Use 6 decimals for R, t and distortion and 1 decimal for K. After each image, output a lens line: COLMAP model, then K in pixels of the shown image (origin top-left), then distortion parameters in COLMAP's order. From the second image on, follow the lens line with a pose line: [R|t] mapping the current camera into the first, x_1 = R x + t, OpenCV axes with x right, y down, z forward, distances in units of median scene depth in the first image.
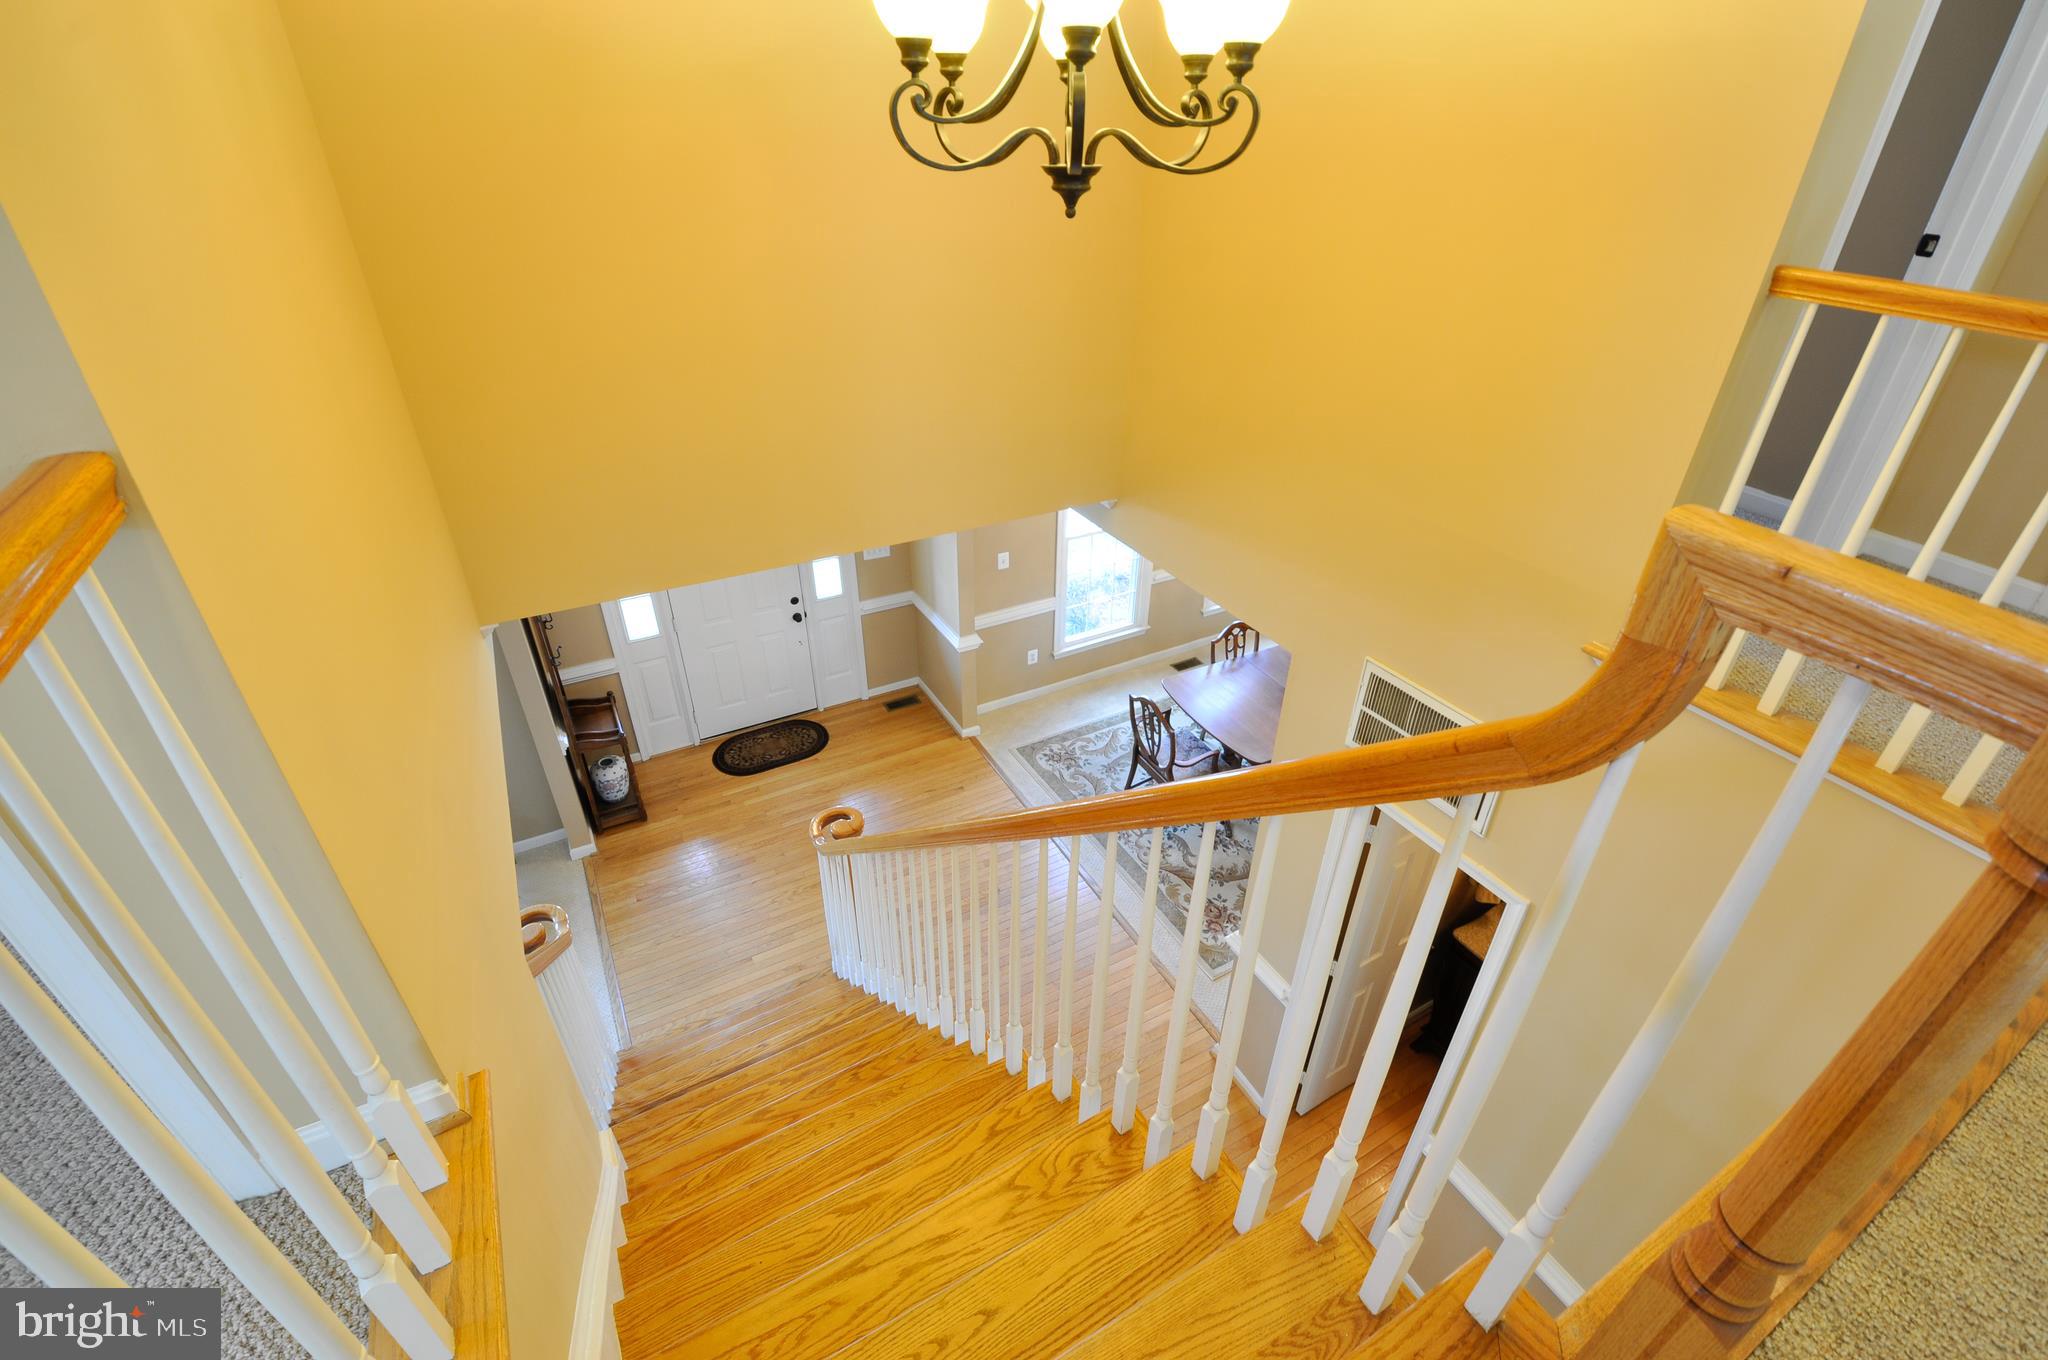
lens RADIAL K [[908.9, 0, 1018.6], [0, 908.9, 667.4], [0, 0, 1]] dist [-0.001723, -0.006617]
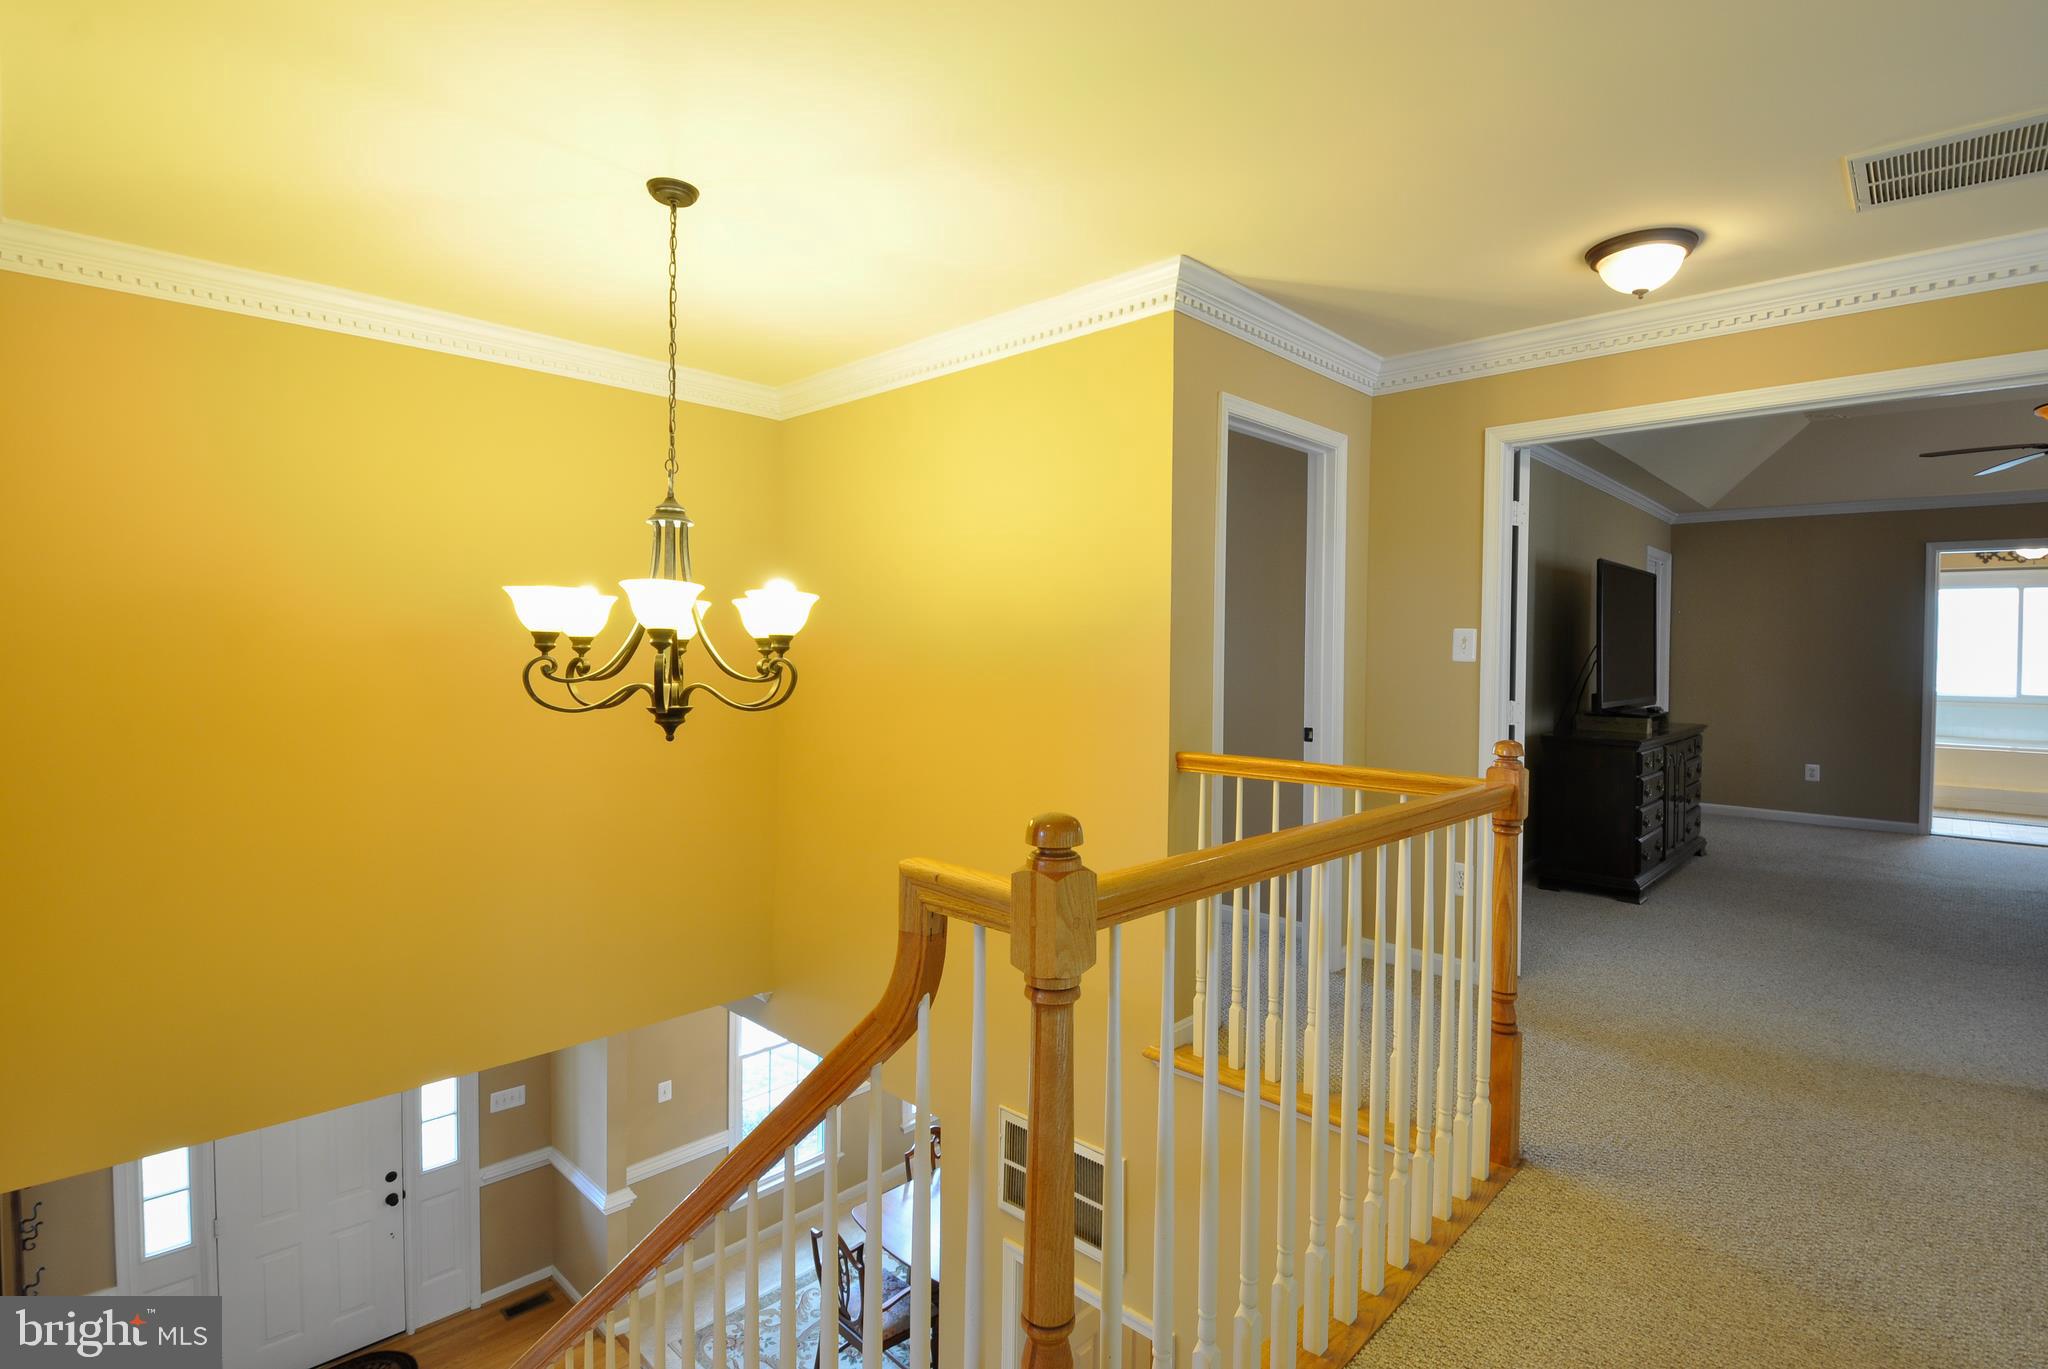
lens RADIAL K [[978.9, 0, 1017.2], [0, 978.9, 665.9], [0, 0, 1]] dist [0.007915, -0.008131]
pose [[0.954518, -0.007241, 0.298065, 0.035866], [0.159597, 0.856832, -0.490274, 0.062274], [-0.251841, 0.515546, 0.819017, -0.115447]]
